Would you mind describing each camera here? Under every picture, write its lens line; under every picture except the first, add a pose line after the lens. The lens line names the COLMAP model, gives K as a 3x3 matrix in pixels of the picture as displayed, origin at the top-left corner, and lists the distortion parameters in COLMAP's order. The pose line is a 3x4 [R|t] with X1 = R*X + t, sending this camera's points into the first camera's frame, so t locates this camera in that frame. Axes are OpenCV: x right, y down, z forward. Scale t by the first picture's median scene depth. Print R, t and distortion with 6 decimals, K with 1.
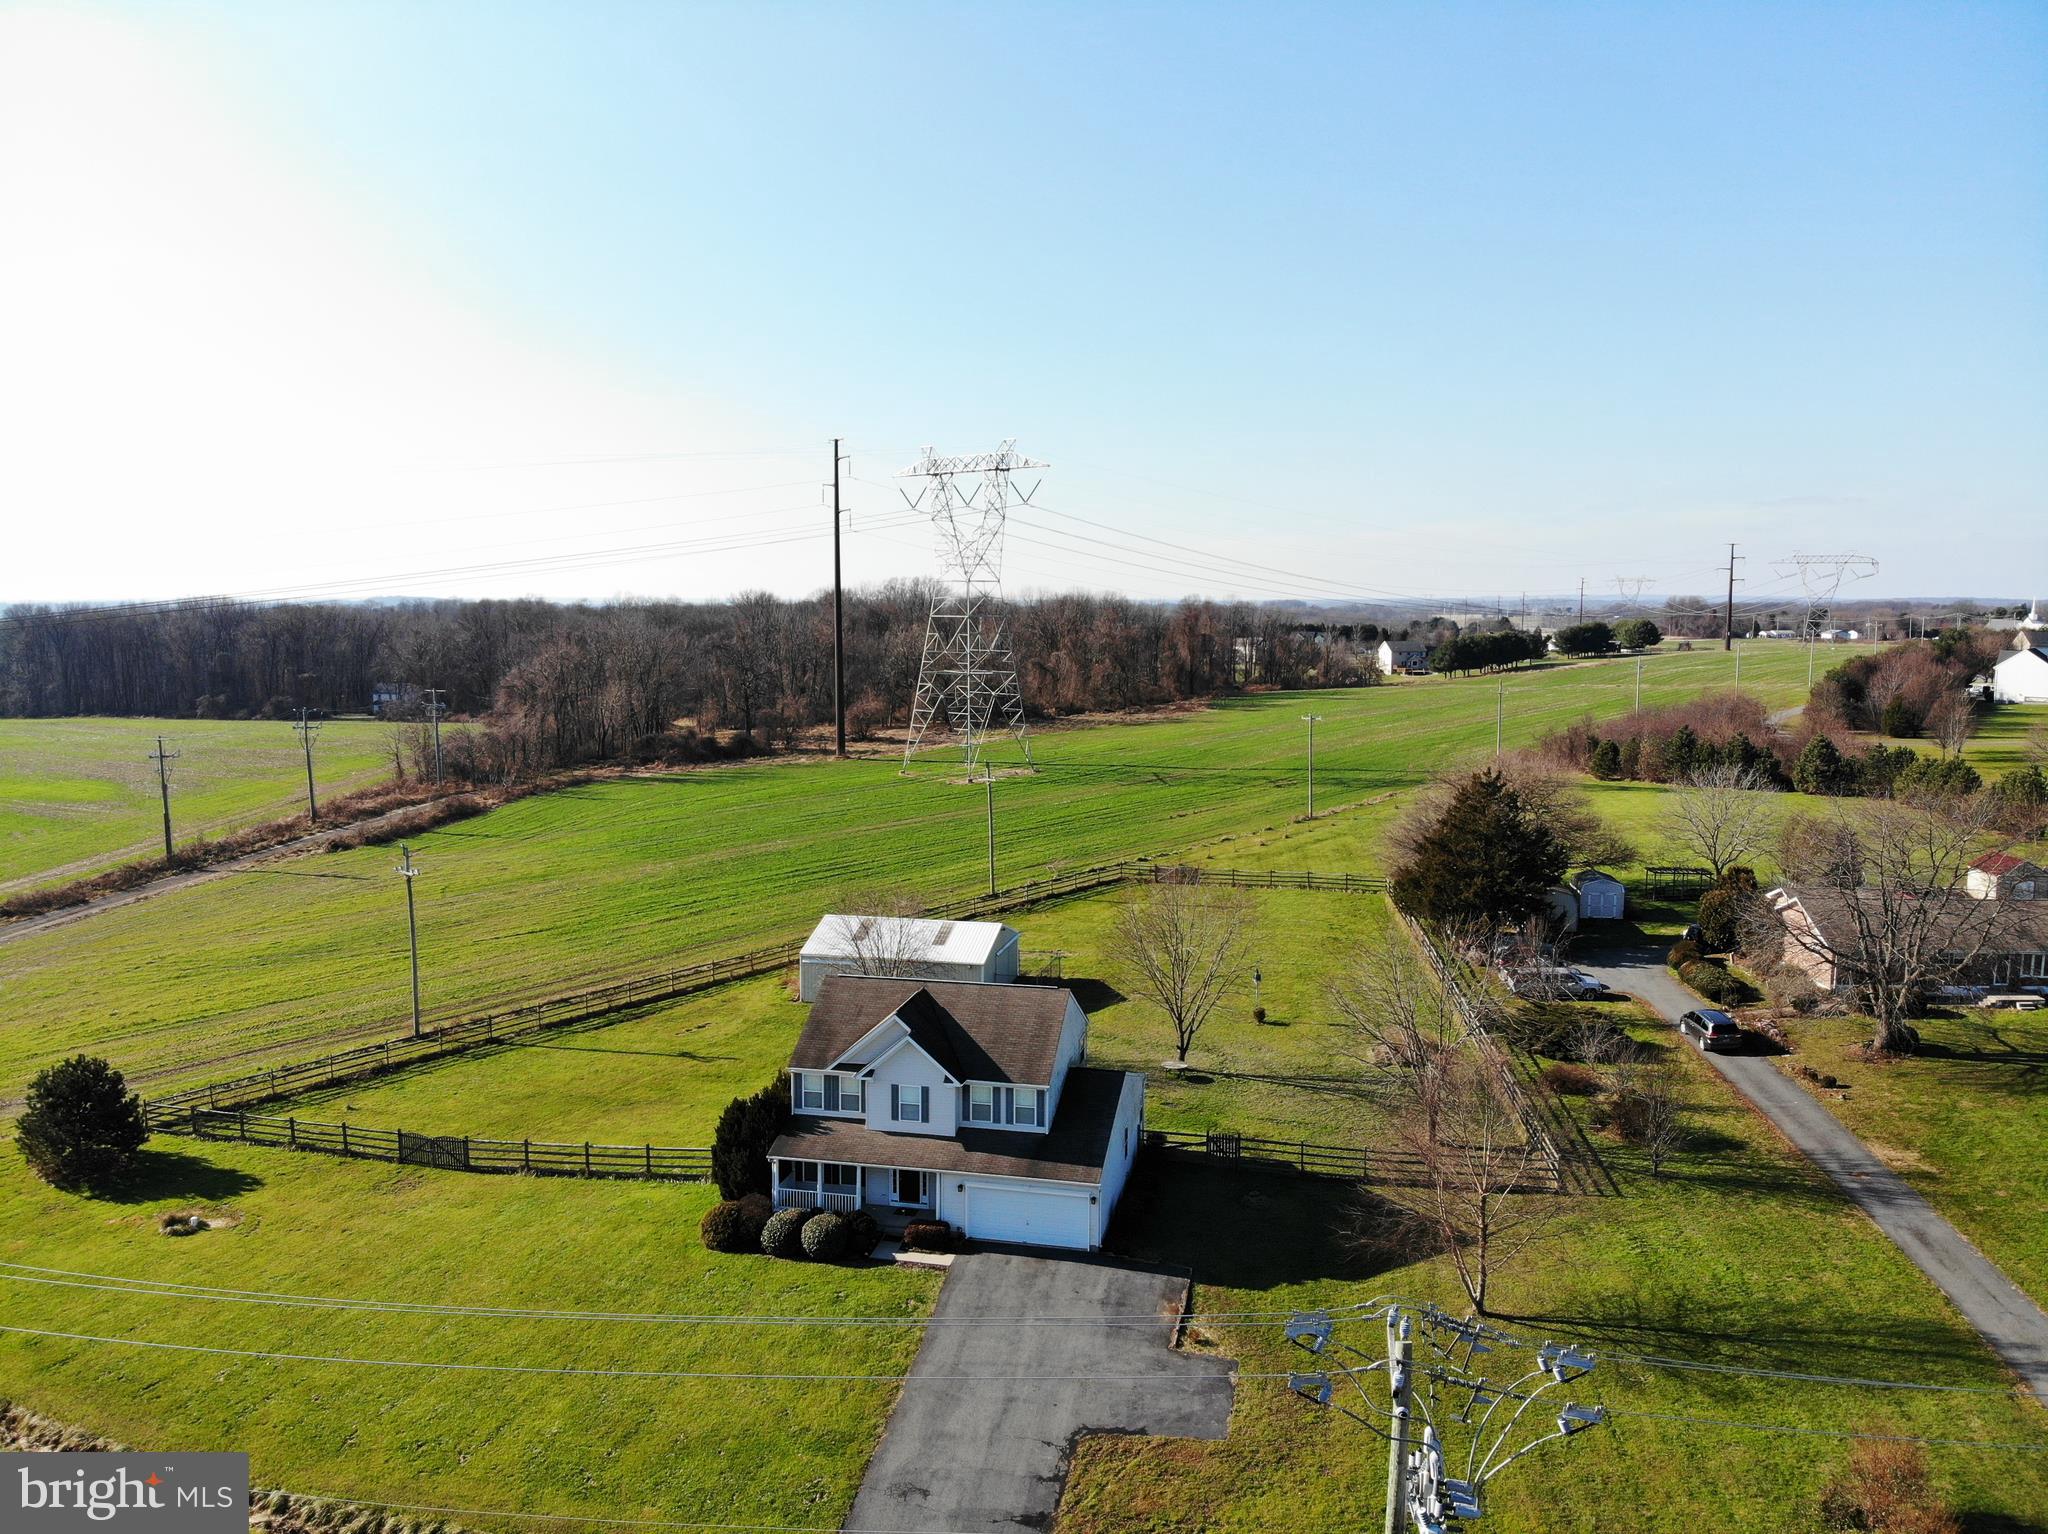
lens RADIAL K [[1526.0, 0, 1024.0], [0, 1526.0, 767.0], [0, 0, 1]] dist [0.043512, -0.145145]
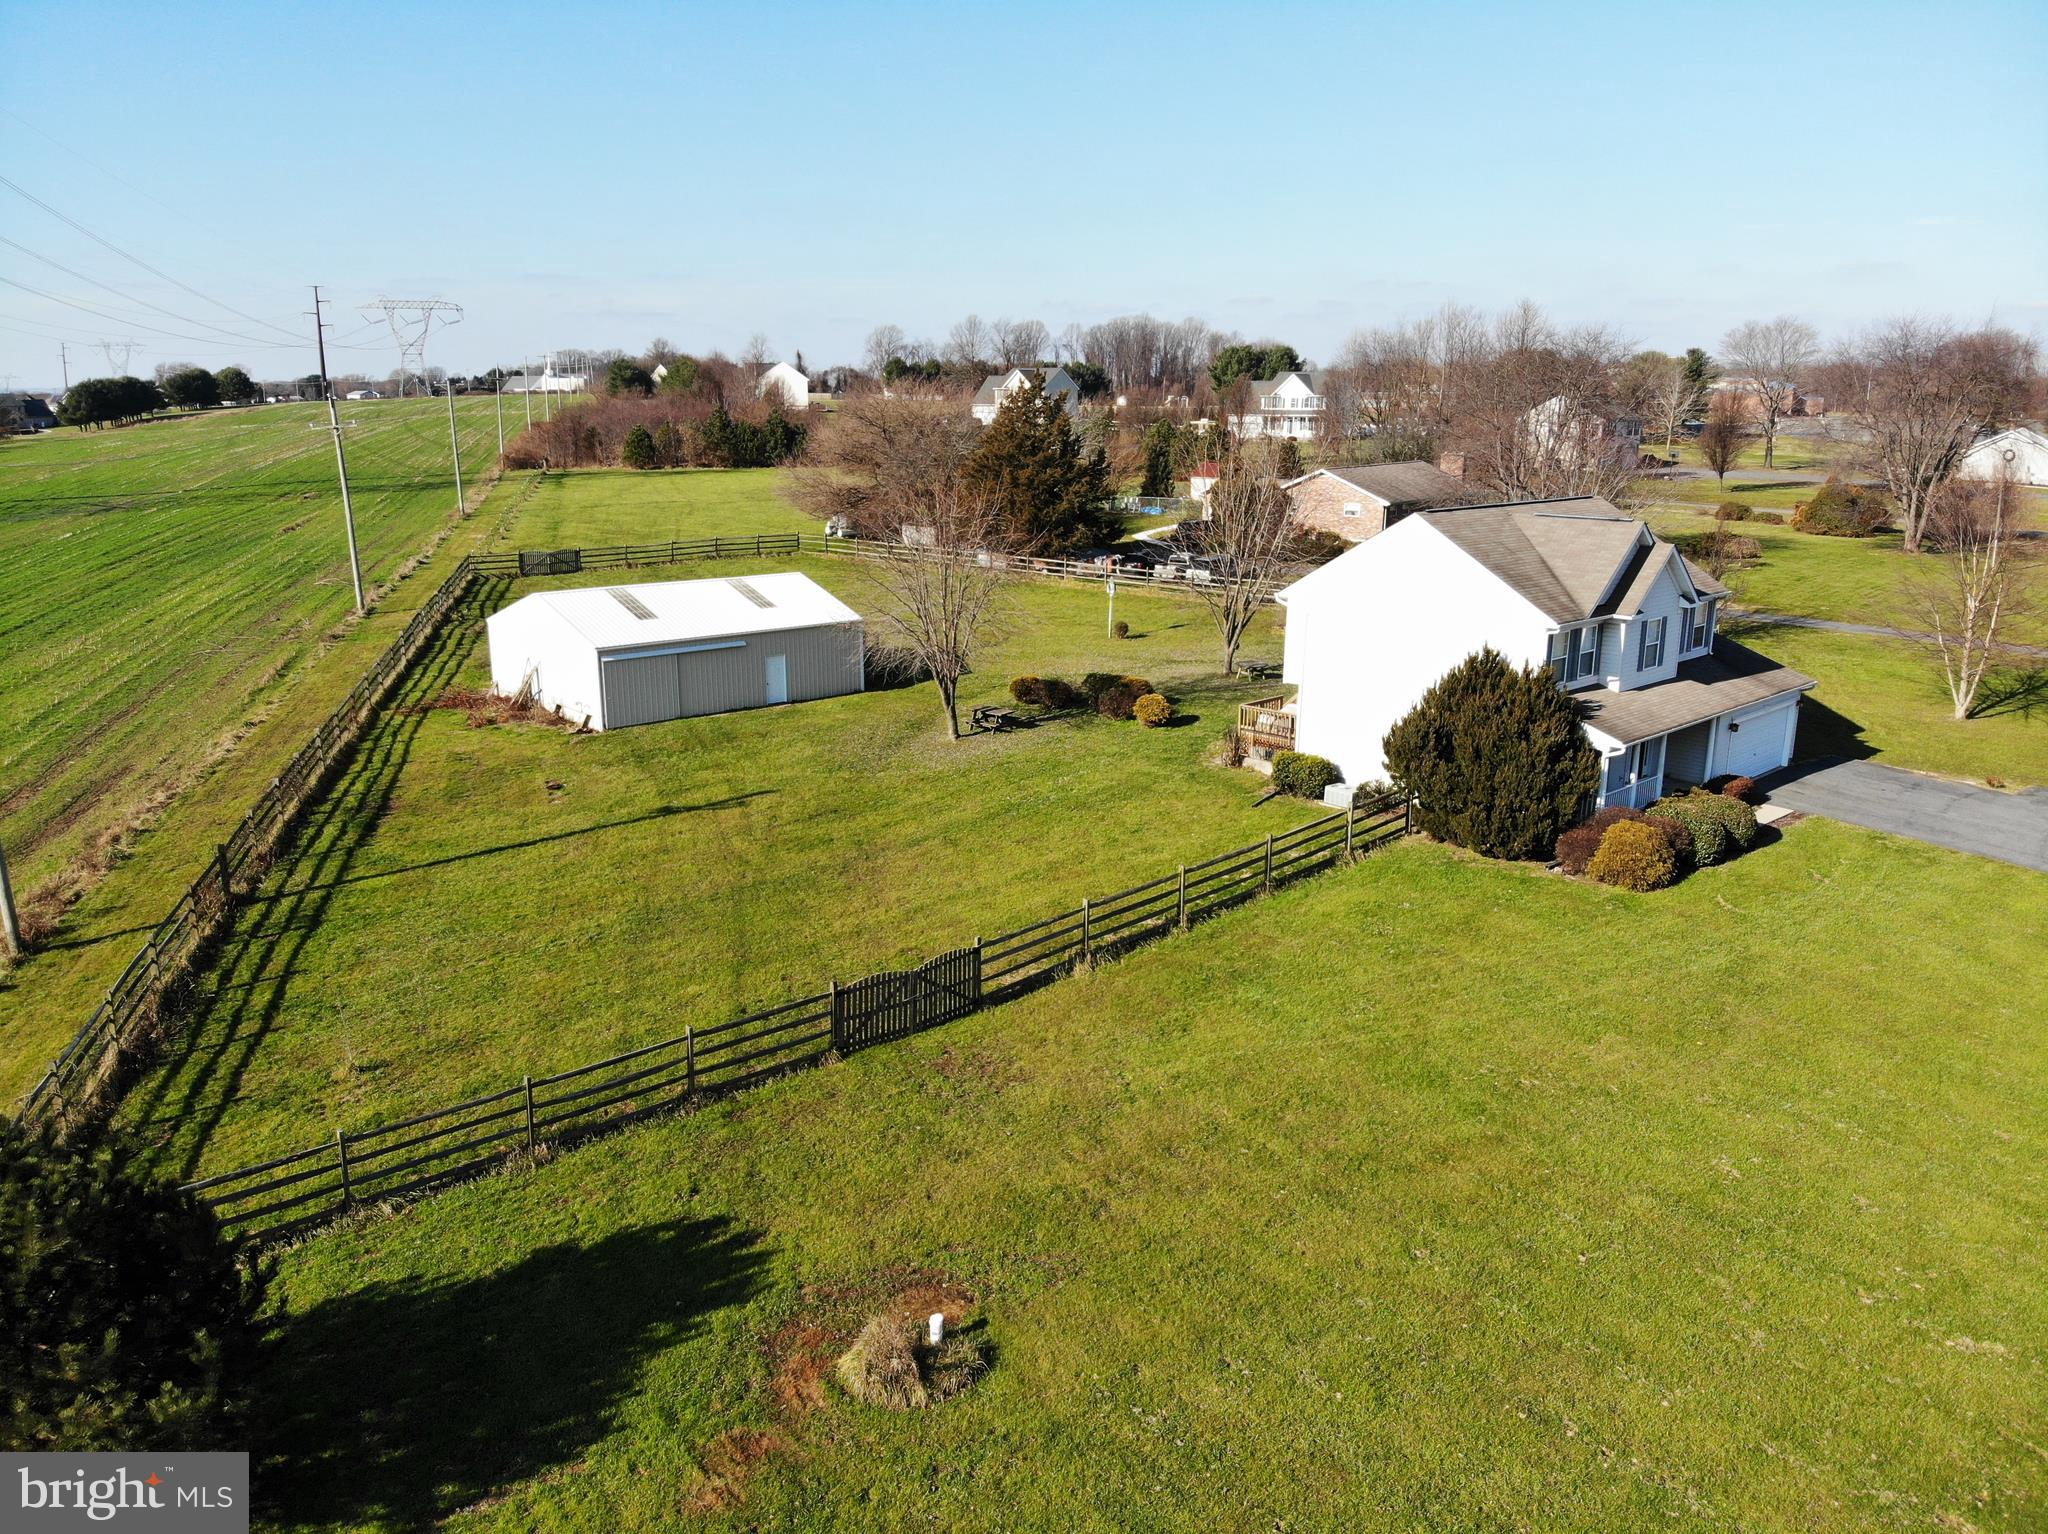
lens RADIAL K [[1526.0, 0, 1024.0], [0, 1526.0, 767.0], [0, 0, 1]] dist [0.043512, -0.145145]
pose [[0.556674, -0.196308, 0.807204, -0.827068], [0.087656, 0.980134, 0.177914, 0.117662], [-0.826094, -0.028284, 0.562822, 0.811450]]
